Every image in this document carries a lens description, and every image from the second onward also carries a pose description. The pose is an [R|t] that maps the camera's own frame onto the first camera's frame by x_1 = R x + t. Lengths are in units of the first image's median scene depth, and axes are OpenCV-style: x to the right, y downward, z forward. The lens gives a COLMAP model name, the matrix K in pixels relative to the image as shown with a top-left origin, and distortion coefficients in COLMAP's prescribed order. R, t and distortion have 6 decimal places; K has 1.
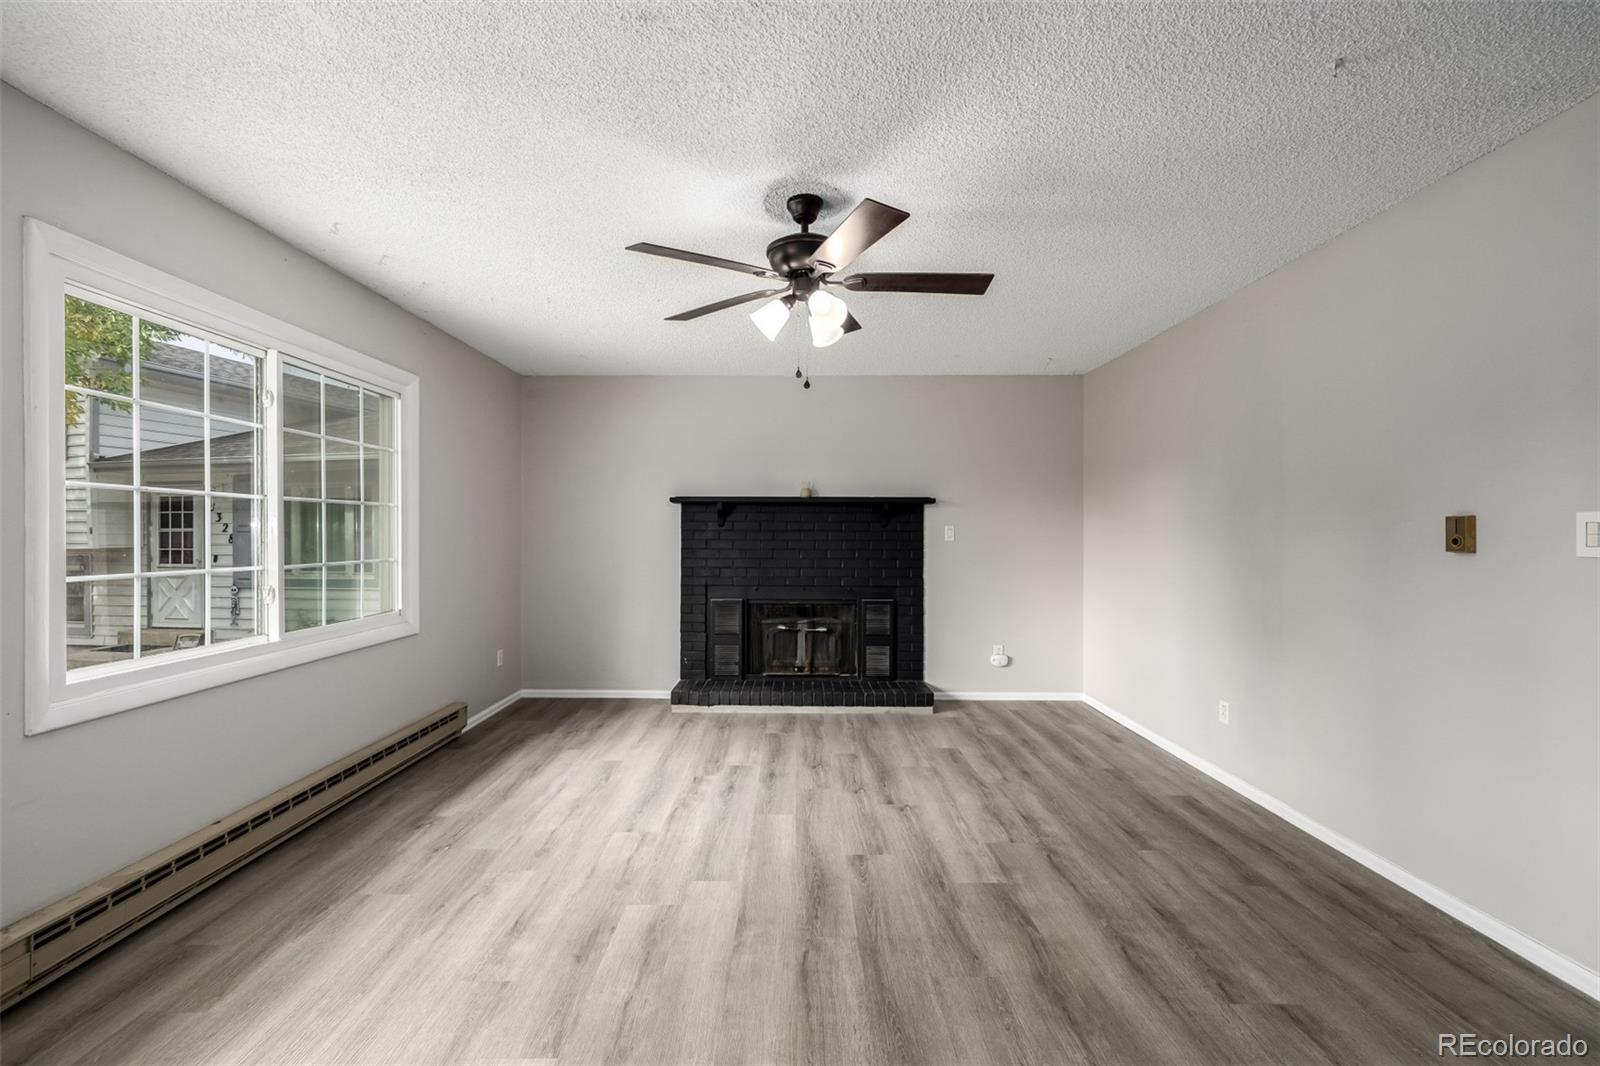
lens RADIAL K [[678.8, 0, 794.9], [0, 678.8, 533.4], [0, 0, 1]] dist [0.001588, -0.000027]
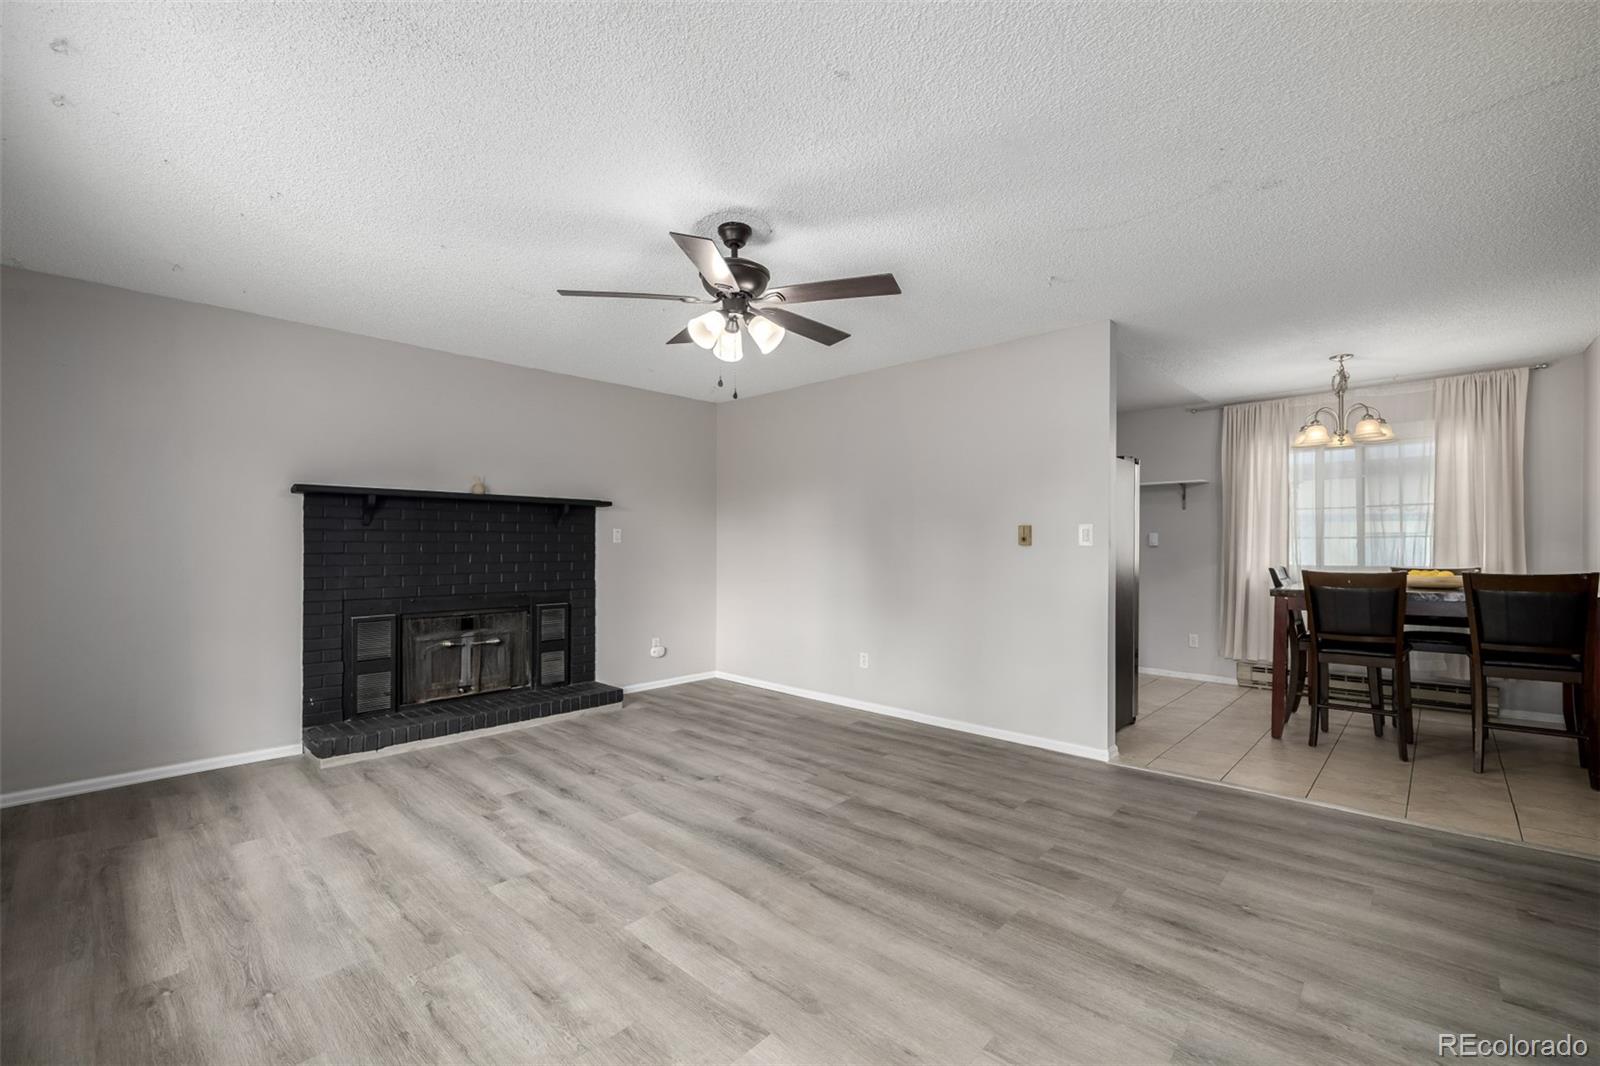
lens RADIAL K [[678.8, 0, 798.3], [0, 678.8, 539.4], [0, 0, 1]] dist [0.001588, -0.000027]
pose [[0.678000, 0.003394, 0.735054, -0.477183], [-0.001534, 0.999994, -0.003202, 0.011289], [-0.735060, 0.001043, 0.678001, 0.118821]]
